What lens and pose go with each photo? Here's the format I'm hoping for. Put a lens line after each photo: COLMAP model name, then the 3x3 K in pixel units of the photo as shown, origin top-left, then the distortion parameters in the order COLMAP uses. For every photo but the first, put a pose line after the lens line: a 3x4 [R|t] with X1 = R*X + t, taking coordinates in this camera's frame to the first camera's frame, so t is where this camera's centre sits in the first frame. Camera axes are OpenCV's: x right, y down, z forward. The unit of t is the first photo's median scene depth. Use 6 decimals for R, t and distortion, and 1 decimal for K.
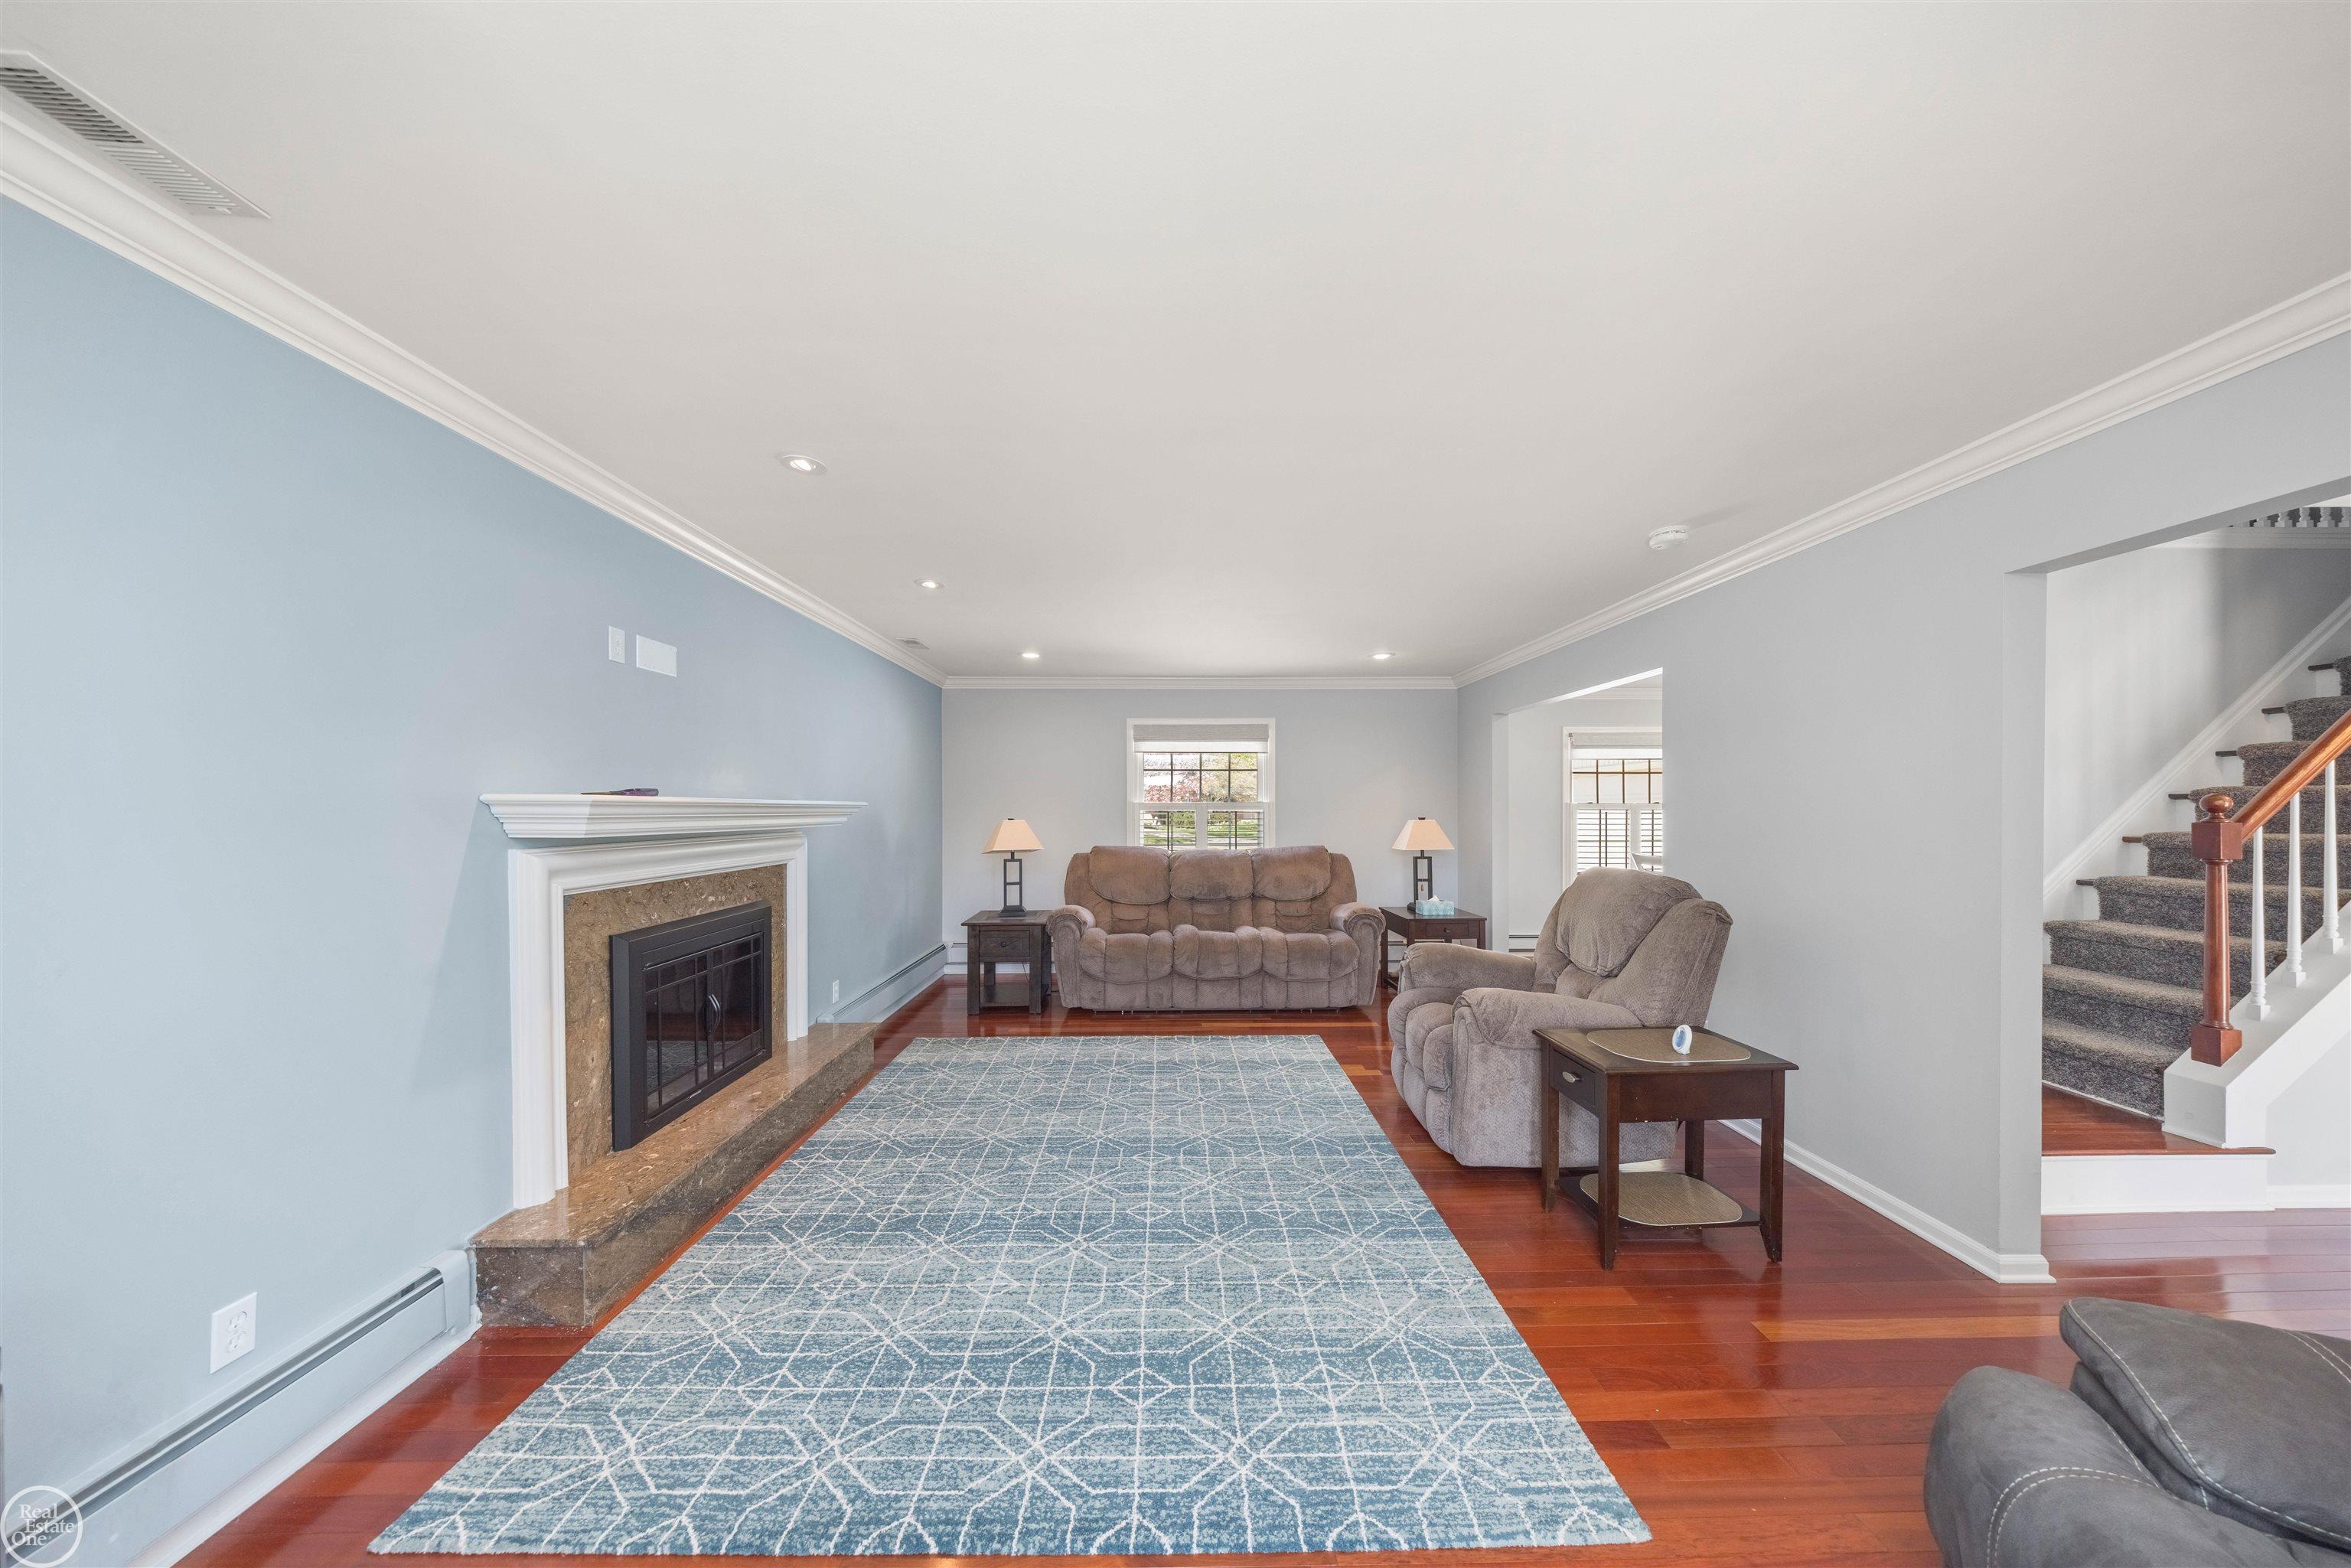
lens RADIAL K [[736.1, 0, 1194.2], [0, 736.1, 813.3], [0, 0, 1]] dist [-0.010699, -0.001022]
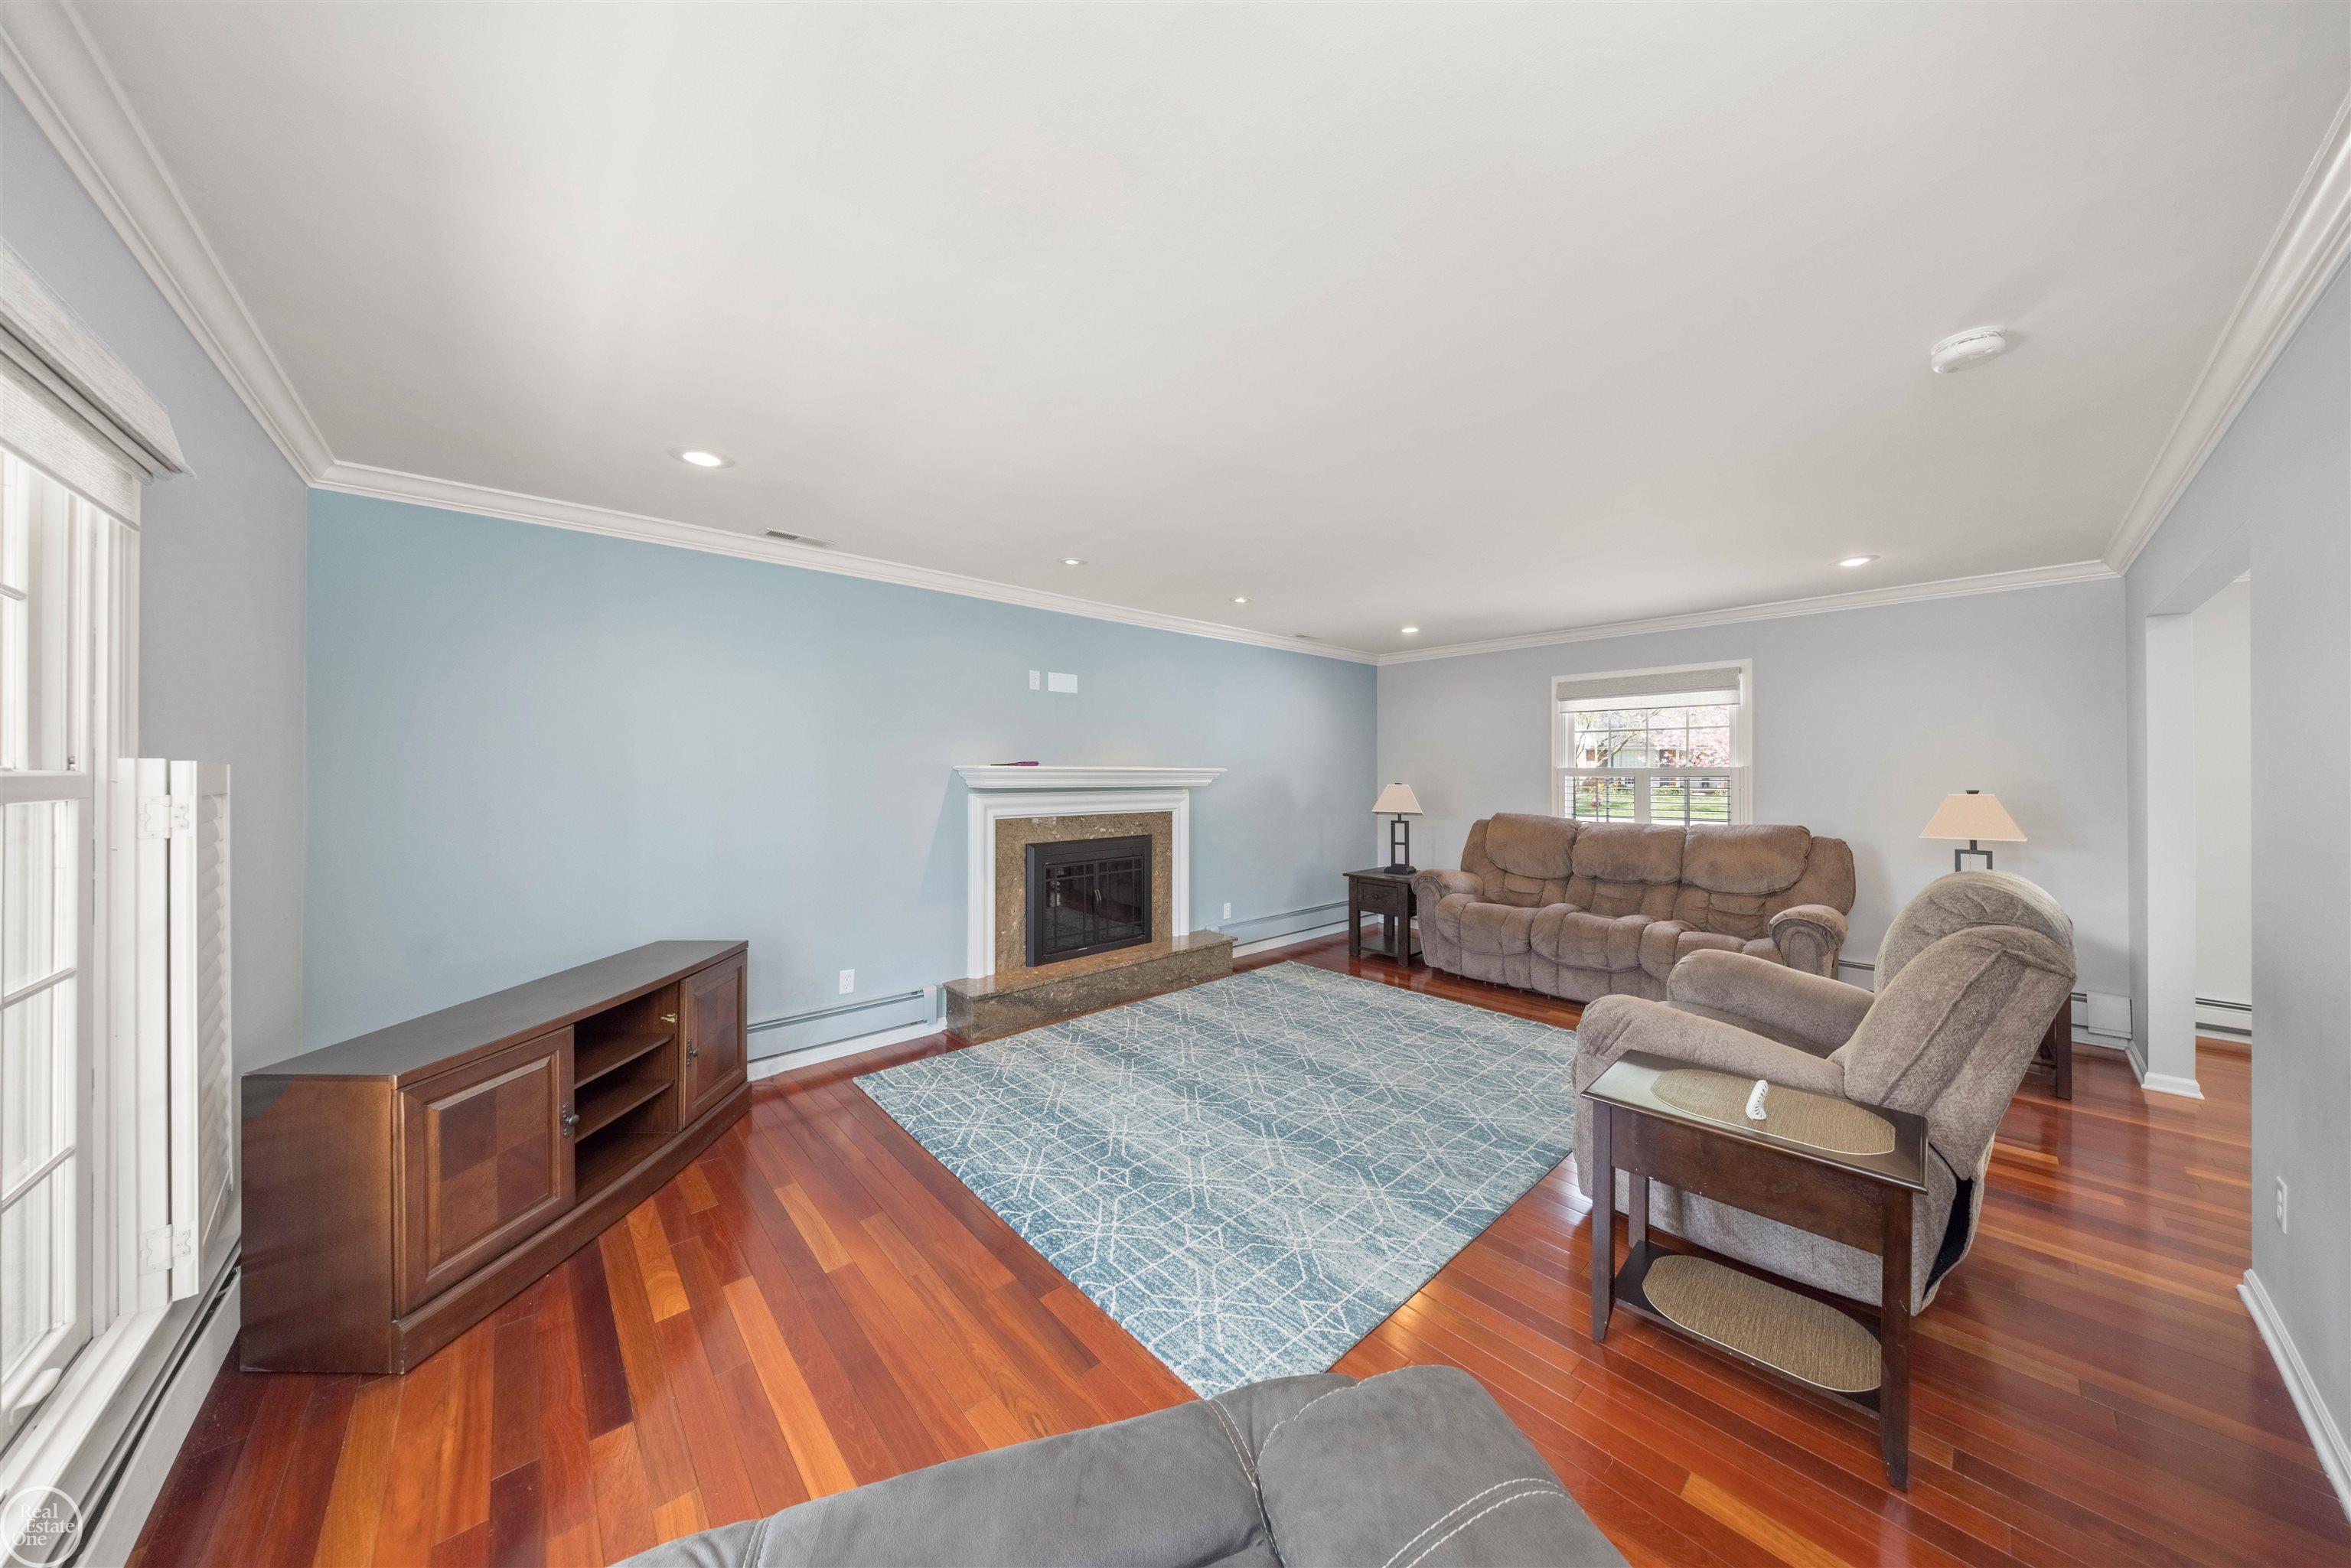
lens RADIAL K [[736.1, 0, 1181.8], [0, 736.1, 774.1], [0, 0, 1]] dist [-0.010699, -0.001022]
pose [[0.662496, 0.003206, -0.749059, 0.573450], [-0.009912, 0.999941, -0.004487, 0.001932], [0.749000, 0.010397, 0.662489, 0.074779]]
